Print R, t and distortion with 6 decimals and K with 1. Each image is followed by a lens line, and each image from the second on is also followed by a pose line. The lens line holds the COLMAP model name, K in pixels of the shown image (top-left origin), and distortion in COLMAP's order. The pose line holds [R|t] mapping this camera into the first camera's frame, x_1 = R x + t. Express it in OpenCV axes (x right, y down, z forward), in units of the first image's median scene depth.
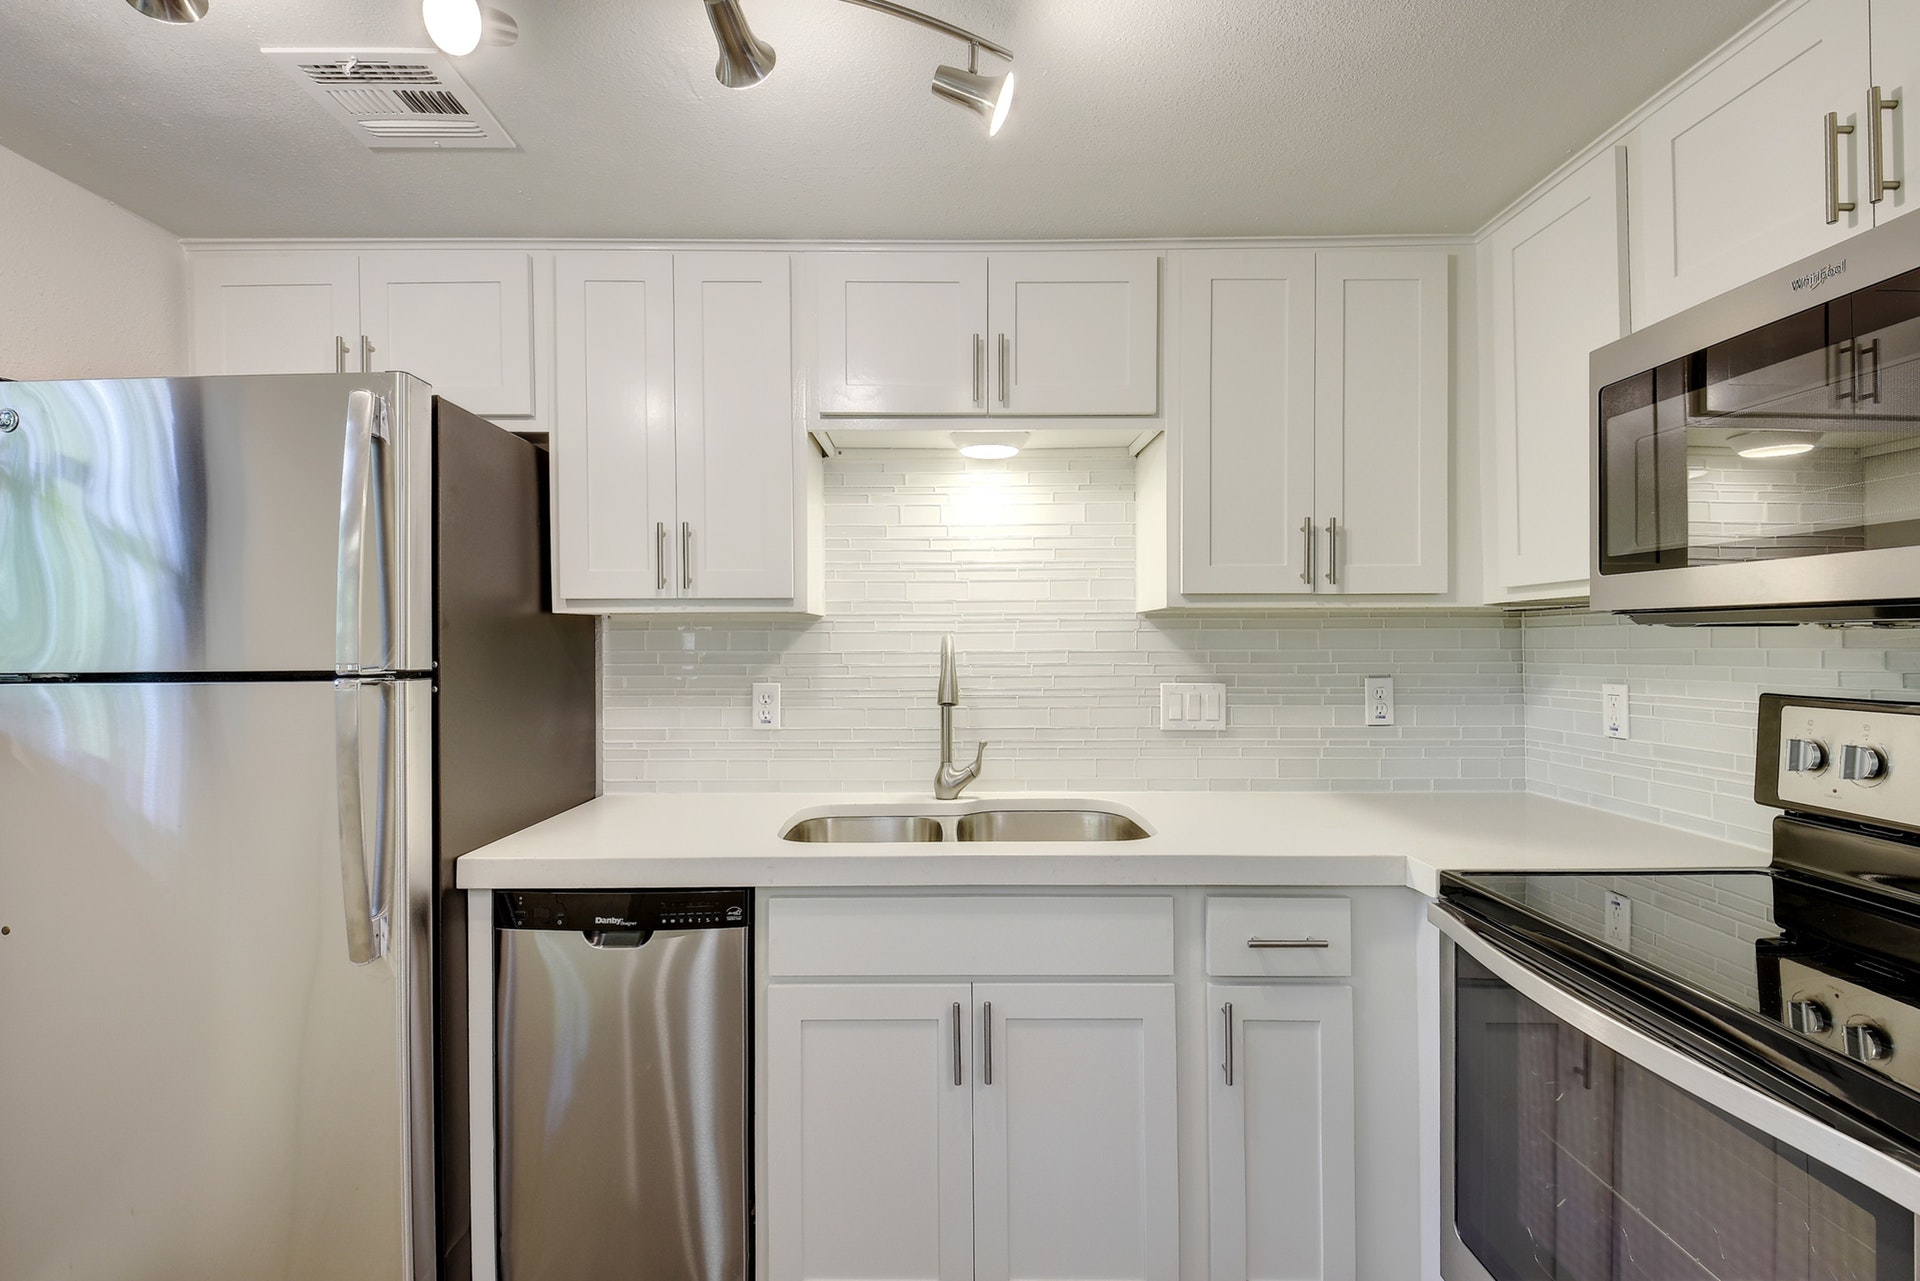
lens RADIAL K [[879.2, 0, 953.5], [0, 879.2, 657.0], [0, 0, 1]] dist [0.056929, -0.054077]
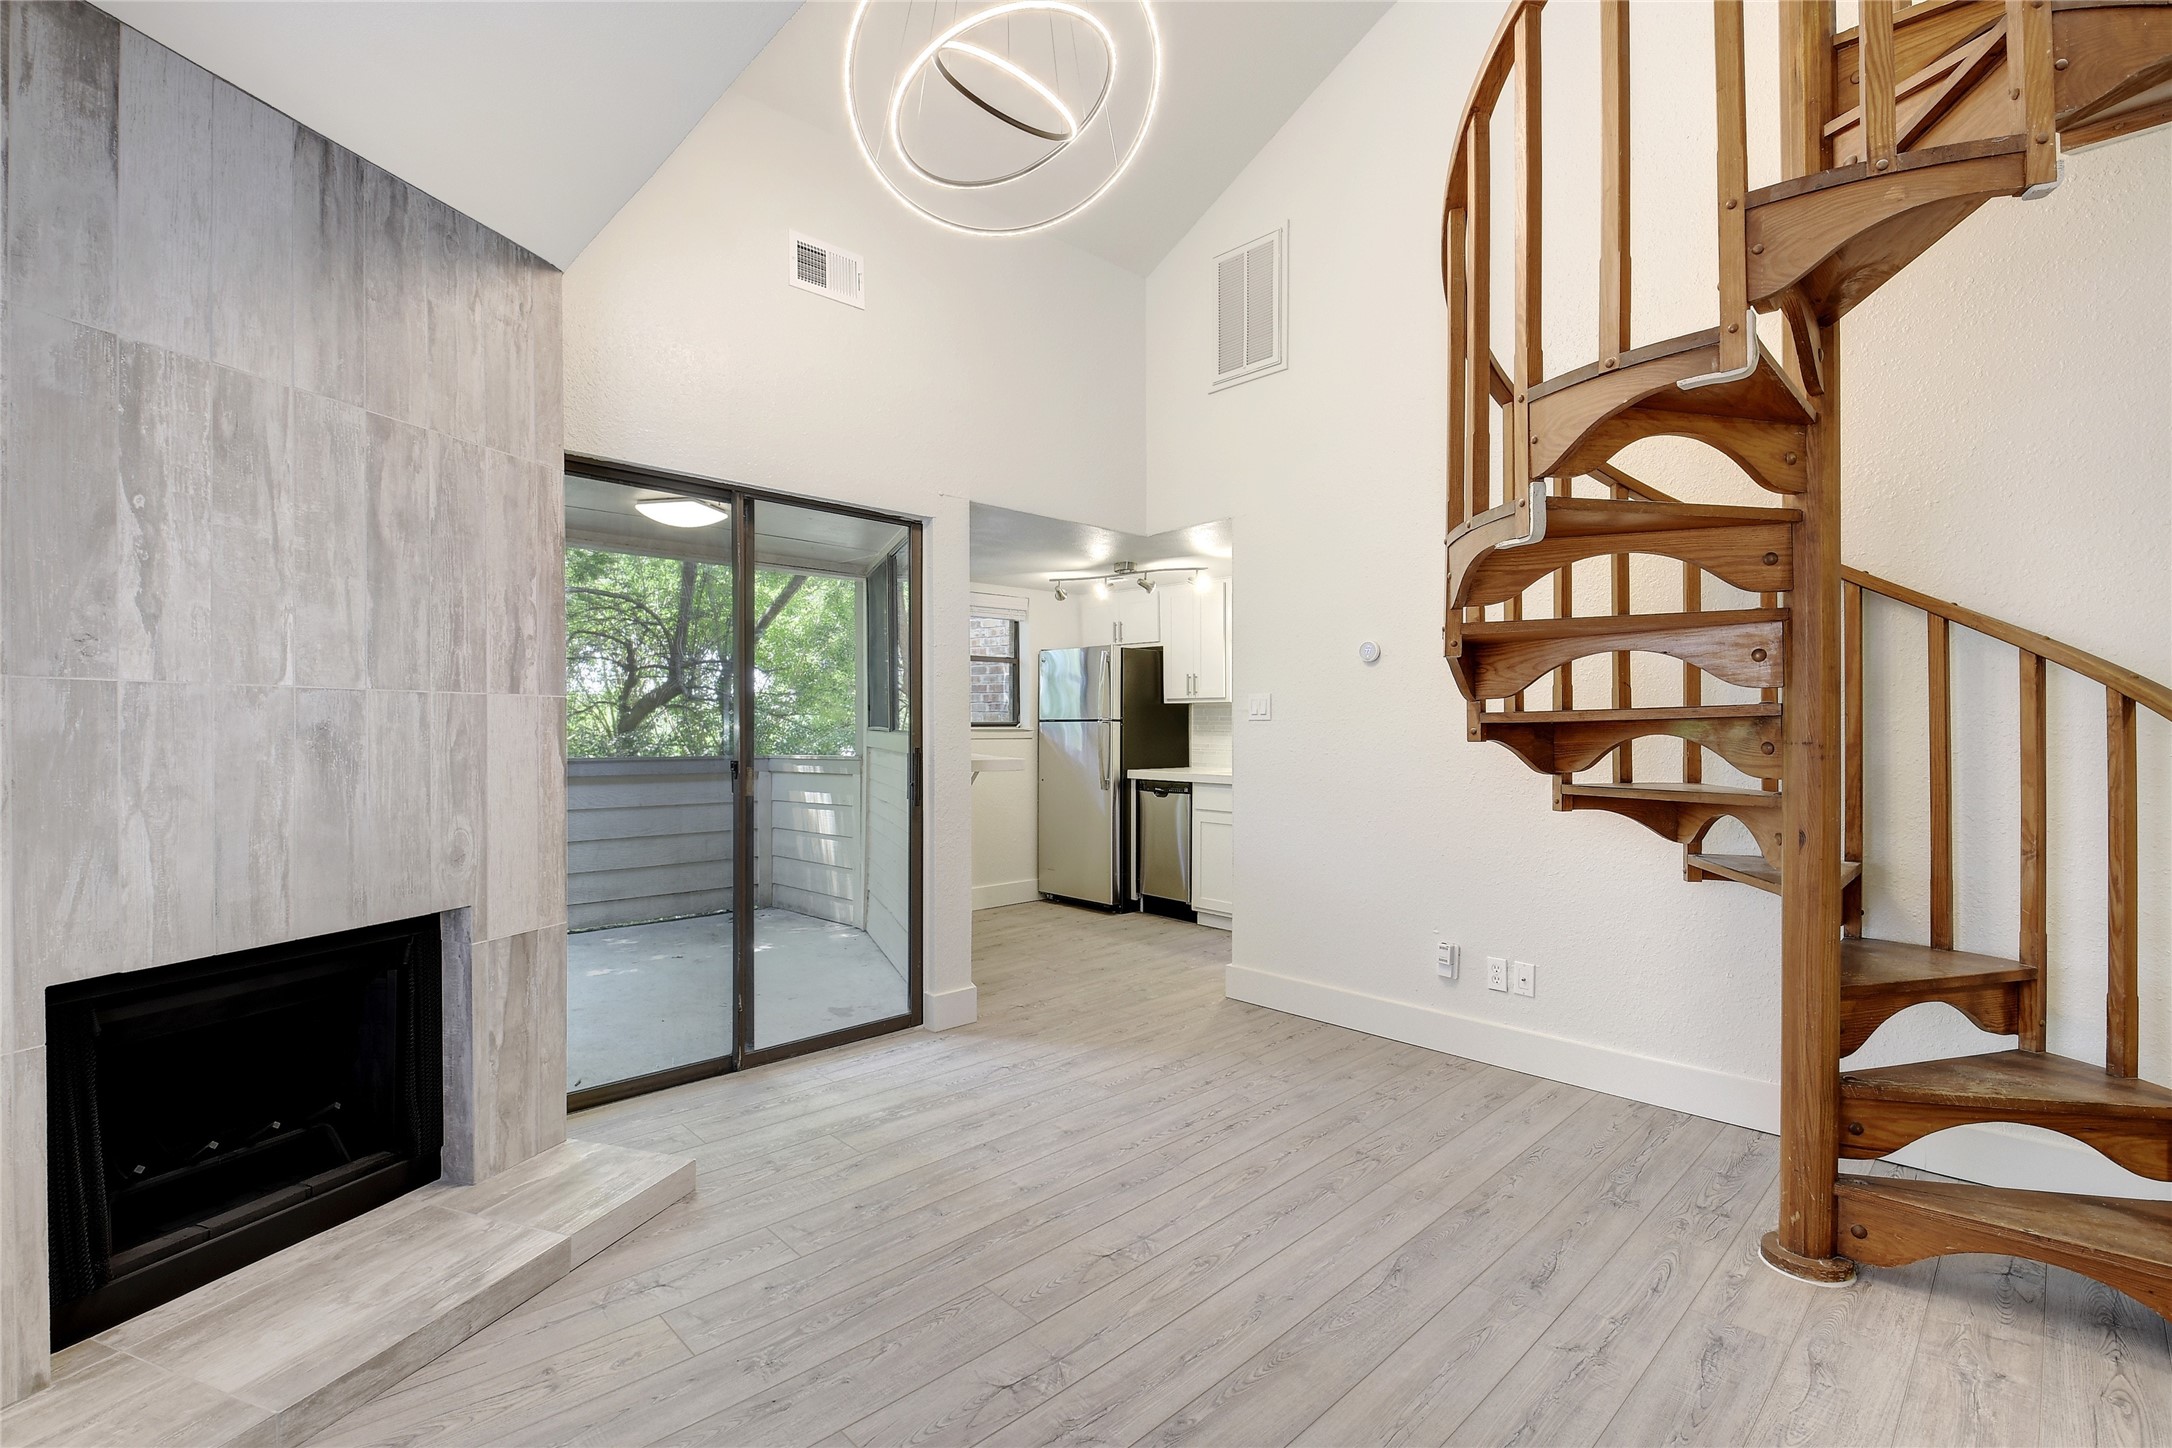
lens RADIAL K [[980.0, 0, 1086.0], [0, 980.0, 724.0], [0, 0, 1]] dist [-0.000811, -0.014496]
pose [[0.707649, 0.004459, -0.706550, 1.589270], [-0.015302, 0.999842, -0.009015, 0.053339], [0.706399, 0.017191, 0.707605, -1.482979]]
